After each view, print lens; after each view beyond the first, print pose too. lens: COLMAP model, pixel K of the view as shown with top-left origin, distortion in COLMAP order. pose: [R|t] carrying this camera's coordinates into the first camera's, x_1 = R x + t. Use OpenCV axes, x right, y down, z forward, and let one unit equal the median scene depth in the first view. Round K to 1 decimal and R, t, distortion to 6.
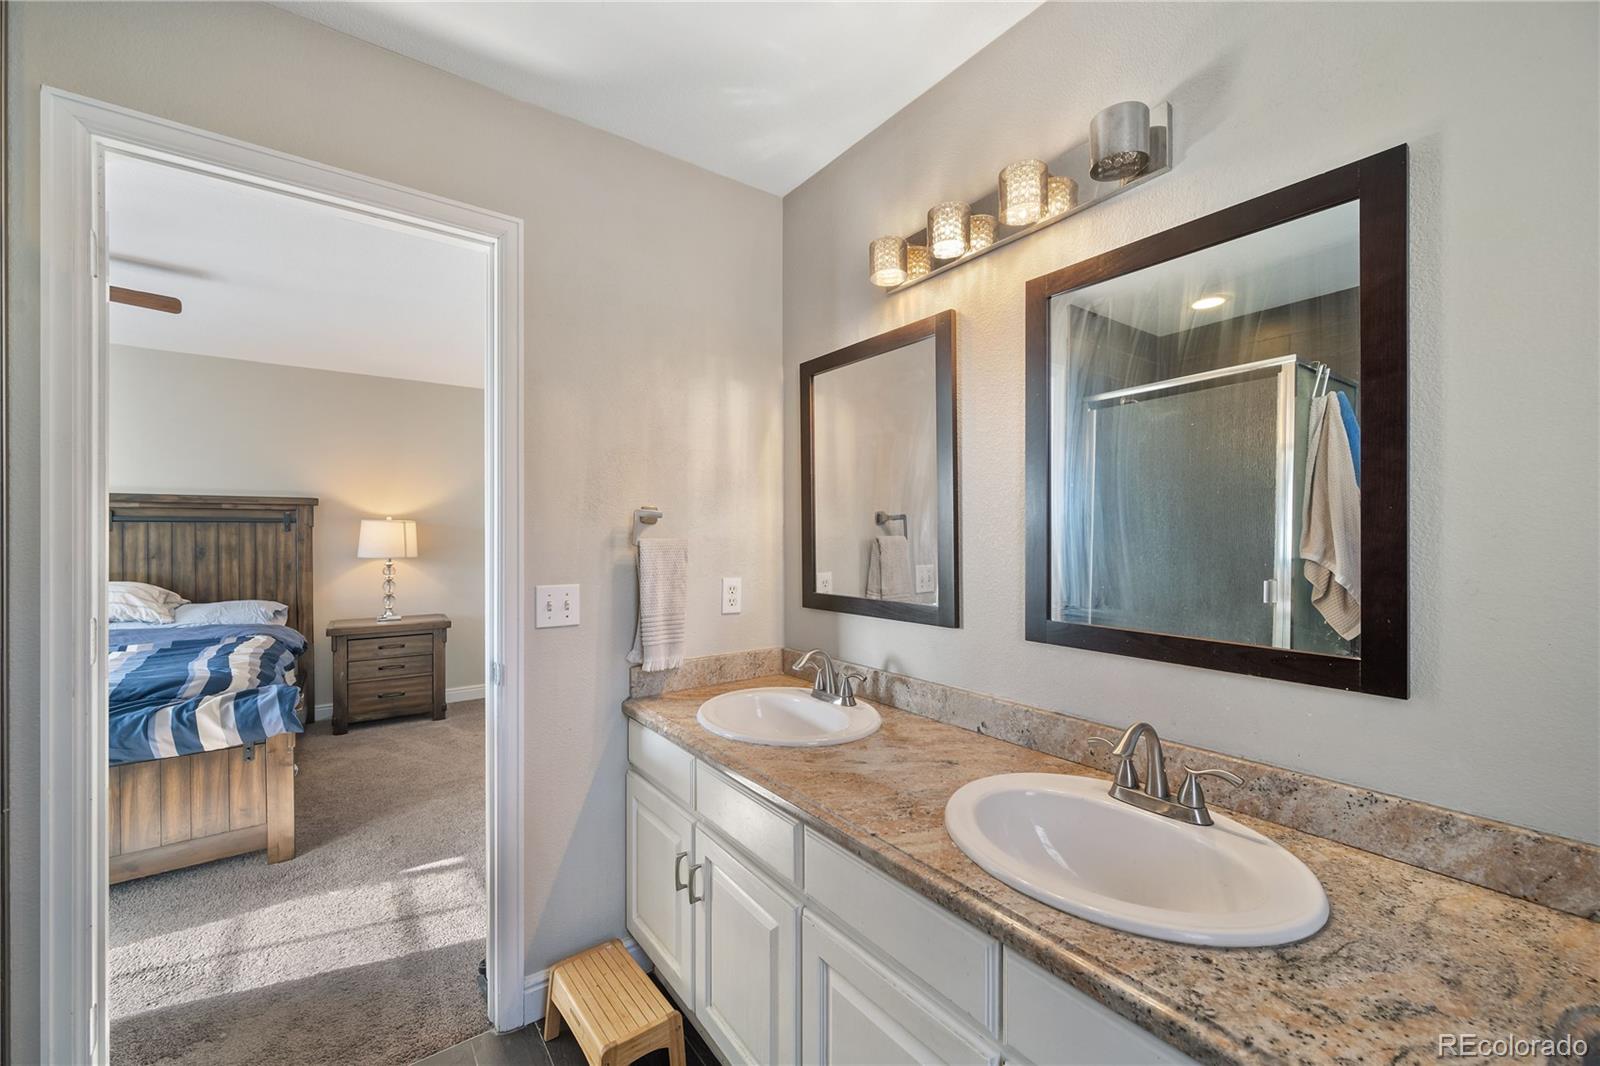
lens RADIAL K [[650.0, 0, 810.1], [0, 650.0, 537.6], [0, 0, 1]] dist [0.000704, 0.000273]
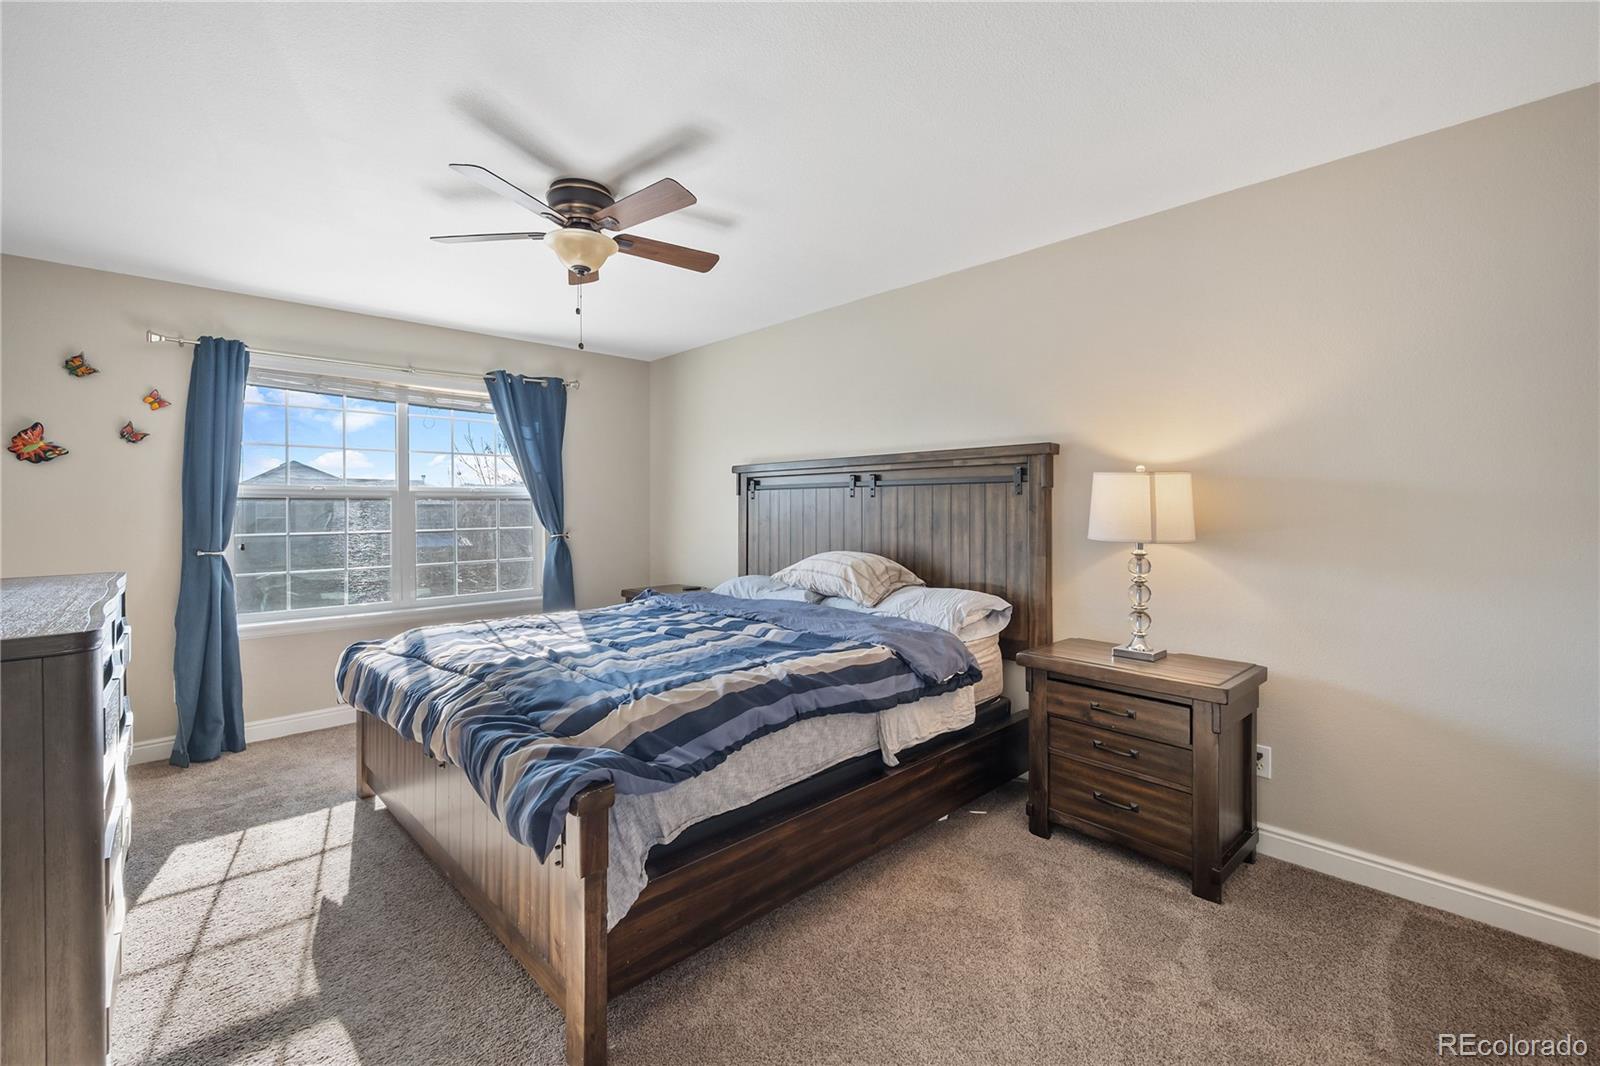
lens RADIAL K [[650.0, 0, 791.4], [0, 650.0, 510.9], [0, 0, 1]] dist [0.000704, 0.000273]
pose [[0.086254, 0.005211, -0.996260, -0.150823], [-0.004885, 0.999977, 0.004807, 0.004974], [0.996261, 0.004452, 0.086277, 0.733982]]
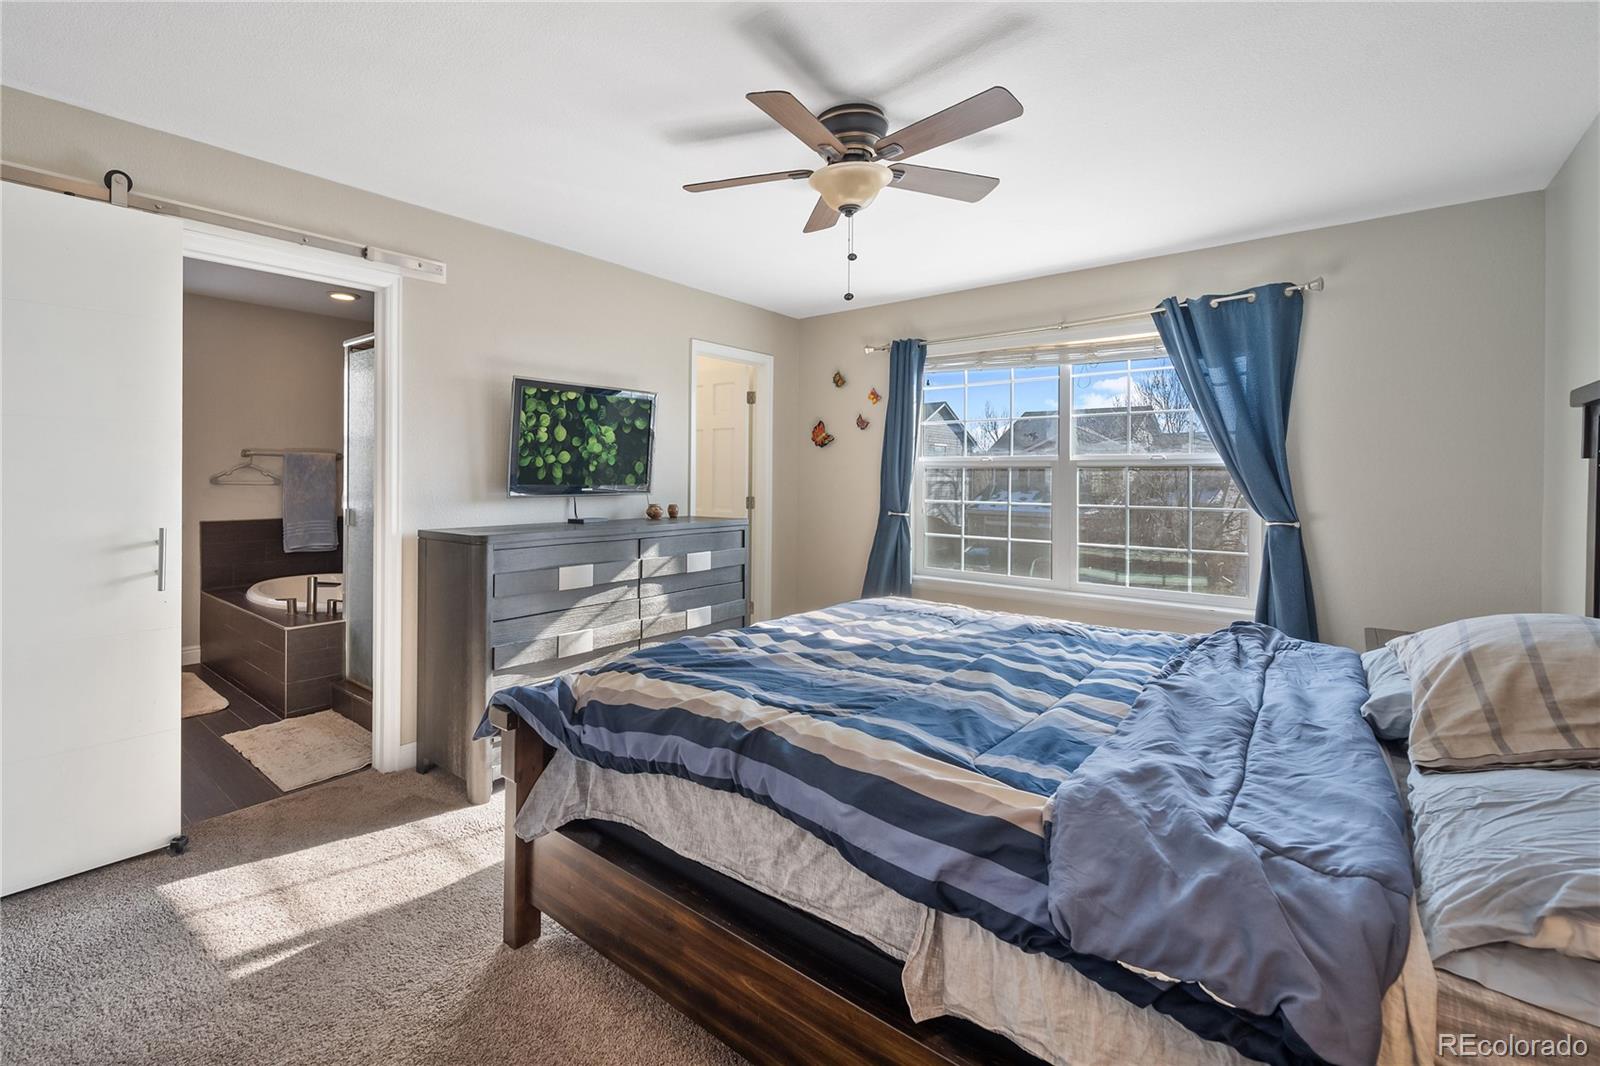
lens RADIAL K [[761.9, 0, 765.2], [0, 761.9, 470.9], [0, 0, 1]] dist [-0.015784, -0.000154]
pose [[-0.988825, -0.012413, -0.148564, -0.788518], [-0.012657, 0.999920, 0.000698, -0.001290], [0.148543, 0.002570, -0.988903, 1.357243]]
